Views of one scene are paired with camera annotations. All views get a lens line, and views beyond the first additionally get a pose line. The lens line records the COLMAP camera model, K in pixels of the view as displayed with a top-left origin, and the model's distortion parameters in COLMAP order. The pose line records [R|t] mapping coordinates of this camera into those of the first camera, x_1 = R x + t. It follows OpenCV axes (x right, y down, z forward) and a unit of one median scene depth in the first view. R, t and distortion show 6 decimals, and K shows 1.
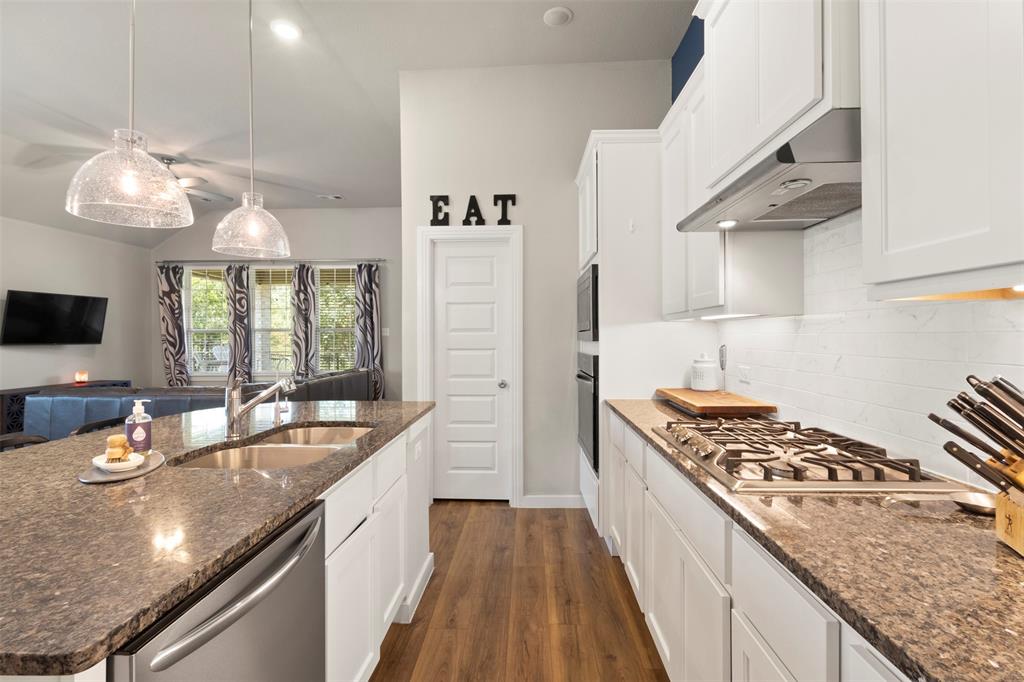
lens RADIAL K [[473.5, 0, 515.8], [0, 473.5, 335.8], [0, 0, 1]] dist [-0.002331, 0.001465]
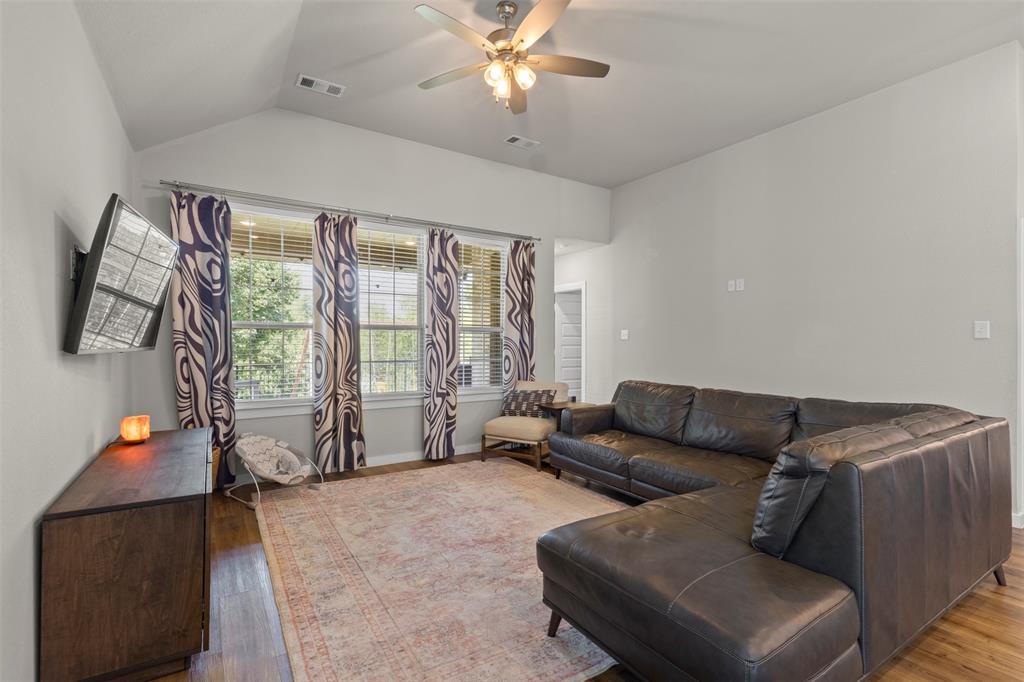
lens RADIAL K [[473.5, 0, 508.1], [0, 473.5, 348.3], [0, 0, 1]] dist [-0.002331, 0.001465]
pose [[0.822634, 0.000571, 0.568570, -0.750206], [0.000980, 0.999997, -0.002422, 0.017577], [-0.568570, 0.002549, 0.822631, 0.397606]]
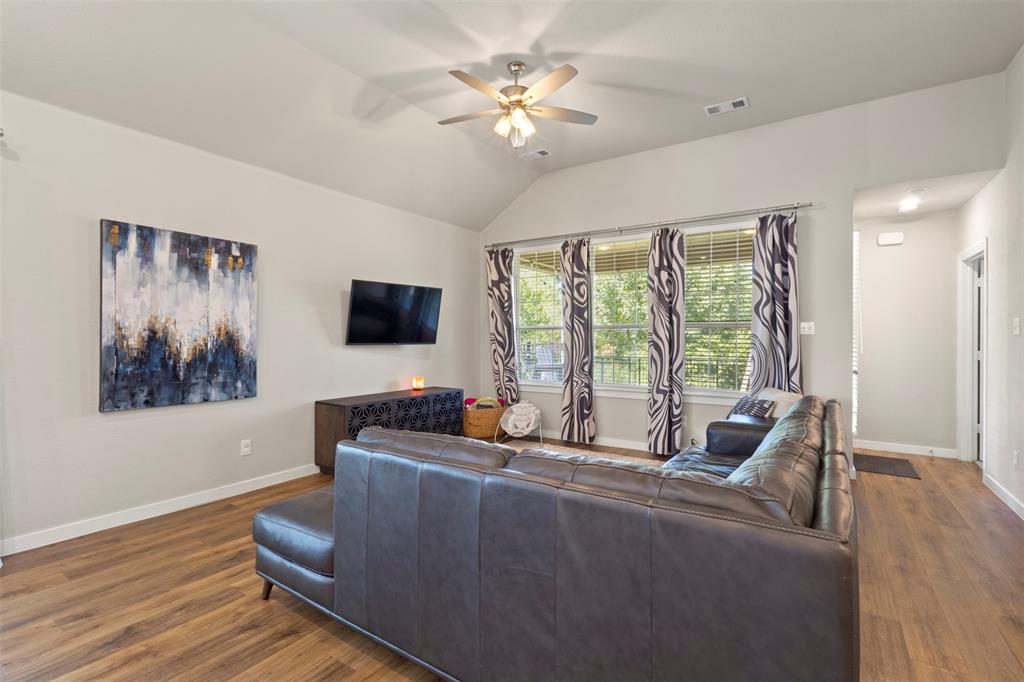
lens RADIAL K [[473.5, 0, 511.7], [0, 473.5, 338.4], [0, 0, 1]] dist [-0.002331, 0.001465]
pose [[0.851657, 0.004911, -0.524077, -0.282345], [-0.002336, 0.999982, 0.005573, 0.001996], [0.524095, -0.003522, 0.851653, 0.312065]]
